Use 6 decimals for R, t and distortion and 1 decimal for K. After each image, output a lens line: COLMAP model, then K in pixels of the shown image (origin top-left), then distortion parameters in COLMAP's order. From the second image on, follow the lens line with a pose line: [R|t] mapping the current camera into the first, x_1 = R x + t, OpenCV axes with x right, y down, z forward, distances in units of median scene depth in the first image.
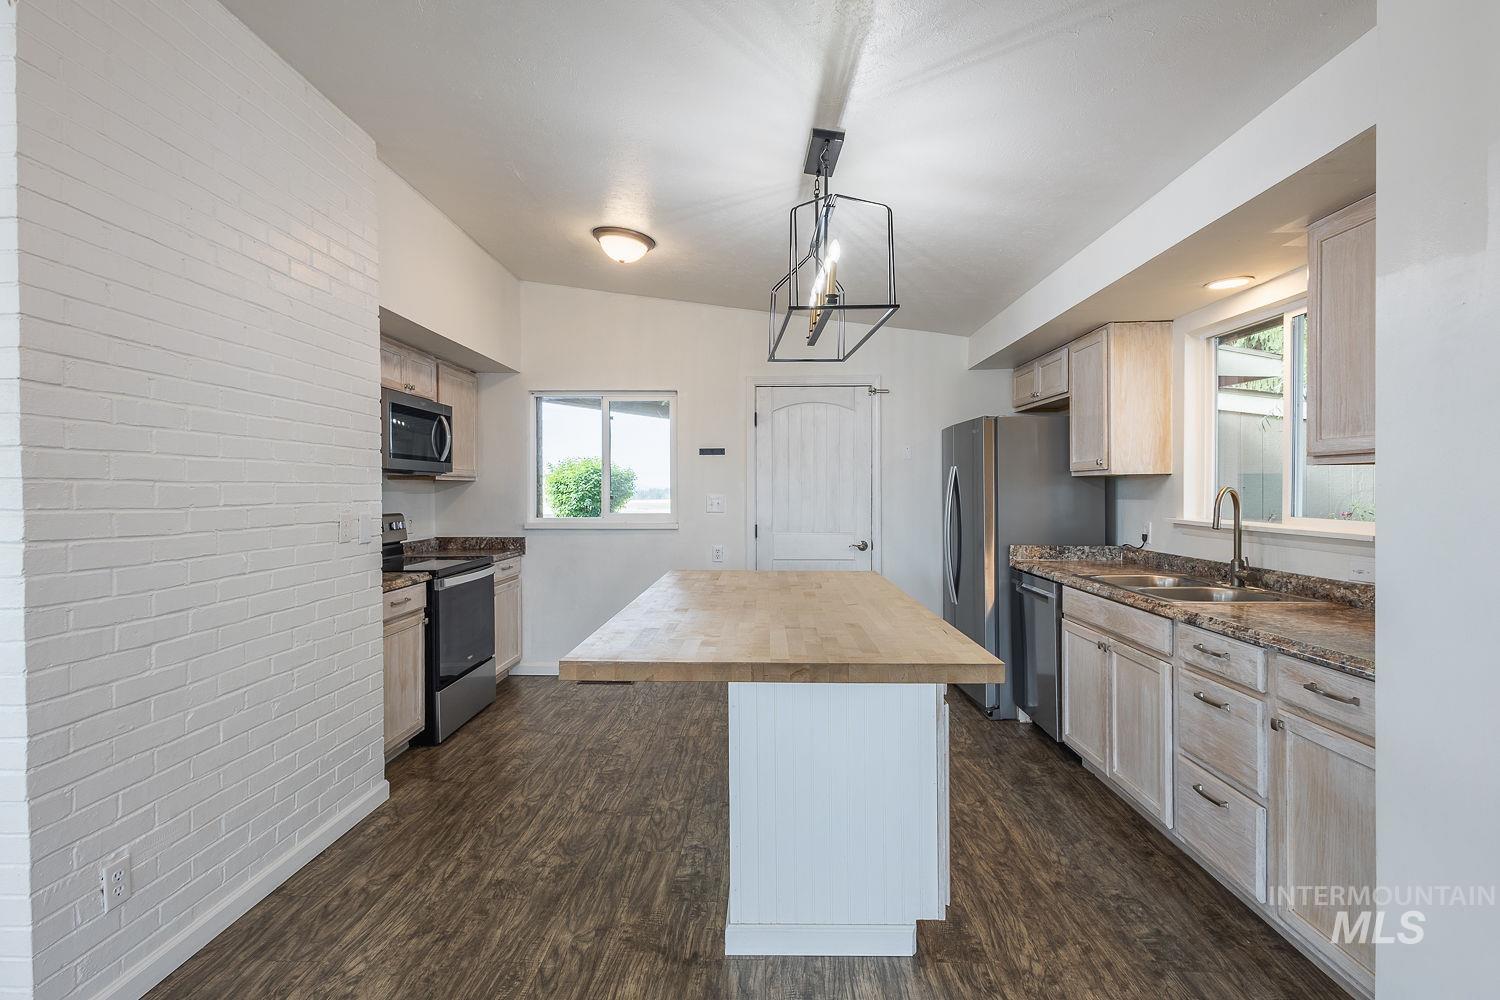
lens RADIAL K [[693.9, 0, 750.0], [0, 693.9, 500.0], [0, 0, 1]] dist [-0.002465, -0.000843]
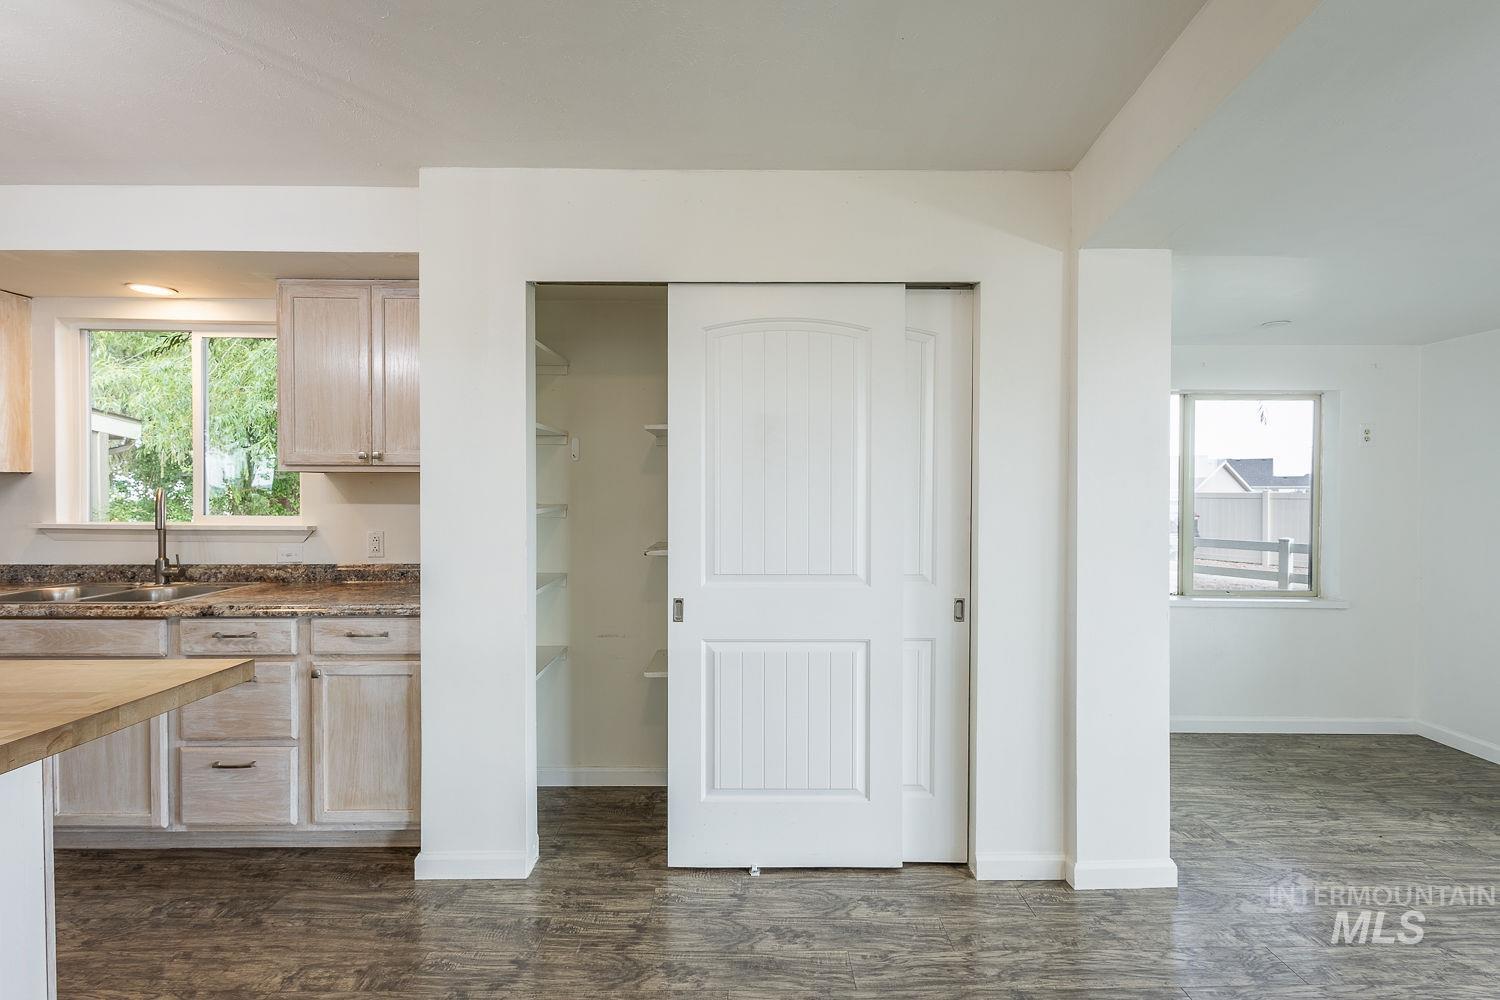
lens RADIAL K [[698.4, 0, 750.0], [0, 698.4, 500.0], [0, 0, 1]] dist [0.003202, -0.000355]
pose [[-0.037876, -0.011003, 0.999222, -0.471027], [0.012131, 0.999861, 0.011470, -0.003526], [-0.999209, 0.012556, -0.037737, 0.196027]]
